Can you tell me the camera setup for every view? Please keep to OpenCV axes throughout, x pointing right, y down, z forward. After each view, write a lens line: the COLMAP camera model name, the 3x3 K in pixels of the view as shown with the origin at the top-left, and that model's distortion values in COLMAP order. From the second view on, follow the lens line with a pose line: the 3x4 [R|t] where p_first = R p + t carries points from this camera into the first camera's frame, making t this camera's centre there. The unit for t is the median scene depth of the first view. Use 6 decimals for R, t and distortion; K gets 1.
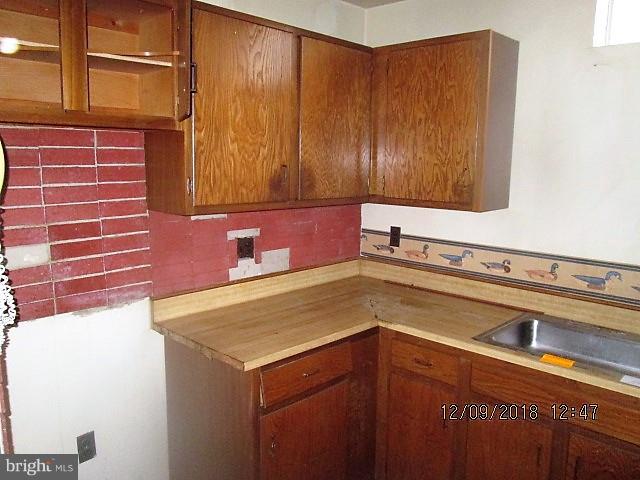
lens RADIAL K [[530.0, 0, 318.0], [0, 530.0, 238.5], [0, 0, 1]] dist [-0.030716, -0.006052]
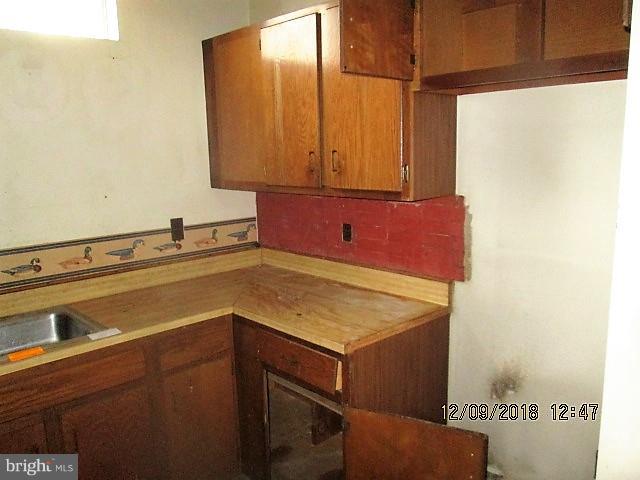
lens RADIAL K [[530.0, 0, 318.5], [0, 530.0, 240.2], [0, 0, 1]] dist [-0.030716, -0.006052]
pose [[0.043230, -0.197559, 0.979337, -0.719863], [0.162230, 0.968632, 0.188239, -0.116588], [-0.985805, 0.150741, 0.073924, 0.684417]]
